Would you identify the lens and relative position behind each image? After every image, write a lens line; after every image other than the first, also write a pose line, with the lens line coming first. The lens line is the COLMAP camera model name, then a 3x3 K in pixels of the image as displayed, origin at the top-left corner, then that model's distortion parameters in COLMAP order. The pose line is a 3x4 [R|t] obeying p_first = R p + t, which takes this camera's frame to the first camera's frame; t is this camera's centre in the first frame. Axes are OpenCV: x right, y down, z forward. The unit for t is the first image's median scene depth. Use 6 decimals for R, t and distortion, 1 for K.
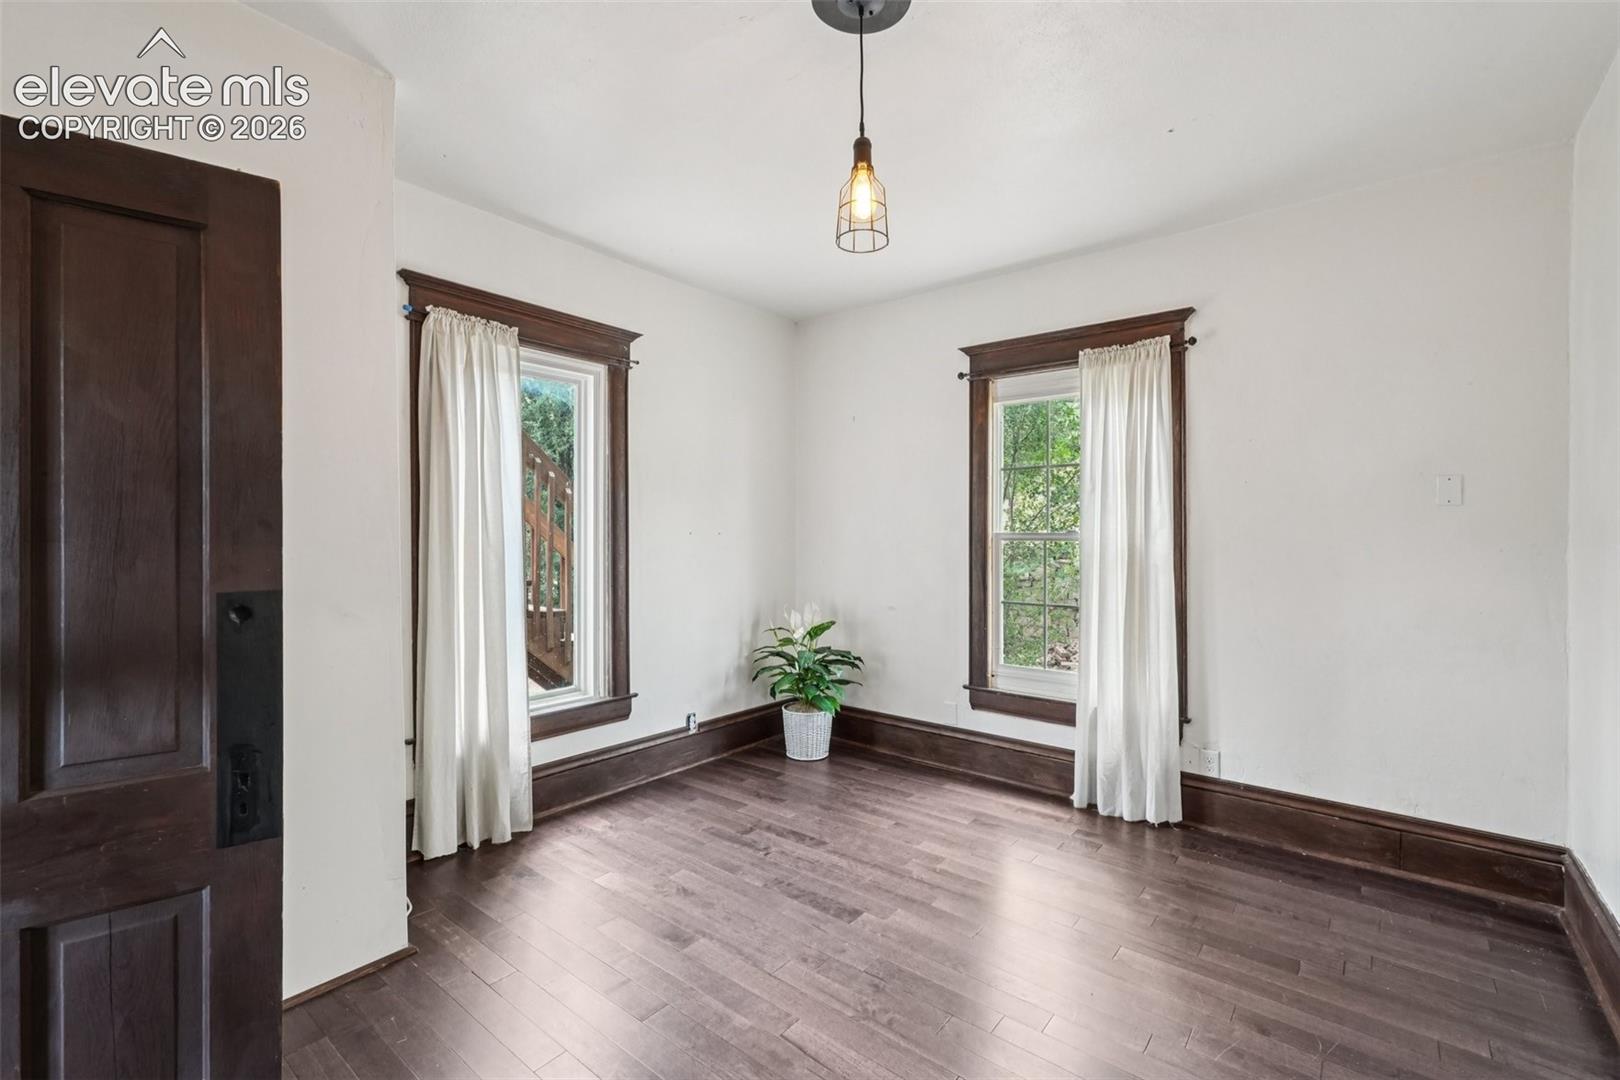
lens RADIAL K [[705.6, 0, 811.7], [0, 705.6, 538.1], [0, 0, 1]] dist [-0.002161, 0.000453]
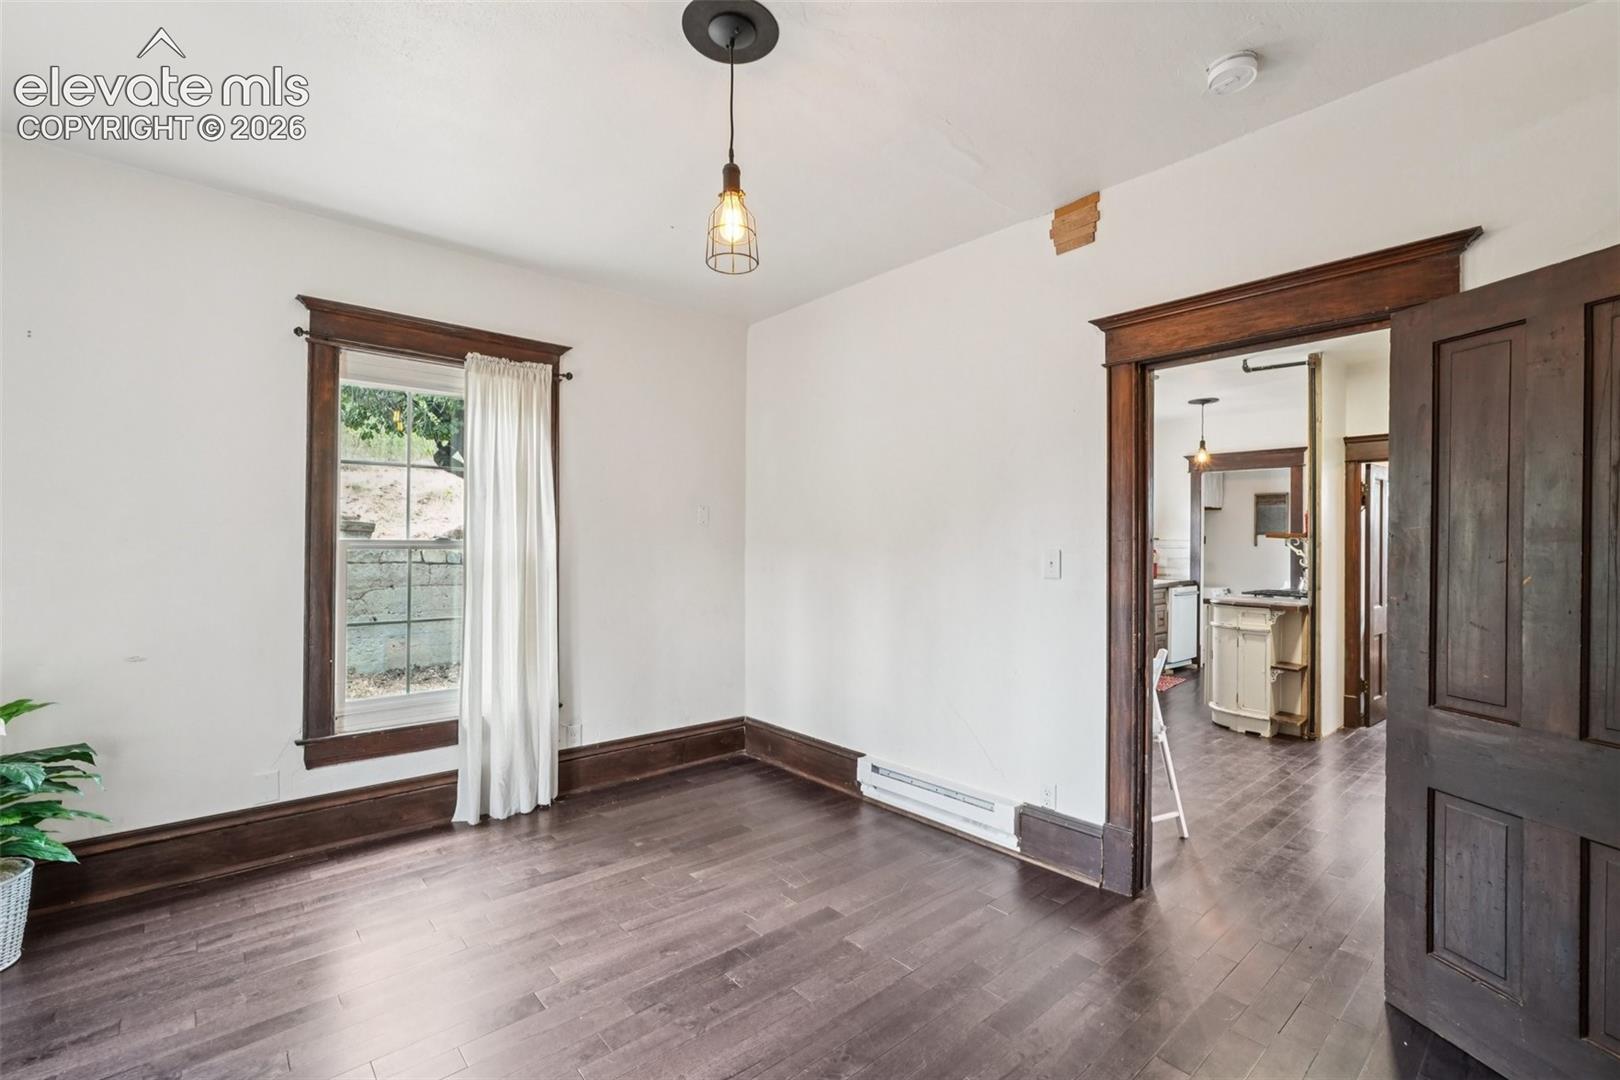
lens RADIAL K [[705.6, 0, 811.7], [0, 705.6, 538.1], [0, 0, 1]] dist [-0.002161, 0.000453]
pose [[0.169320, 0.006057, 0.985543, -0.480443], [0.001096, 0.999979, -0.006334, -0.003887], [-0.985561, 0.002153, 0.169310, 0.364773]]
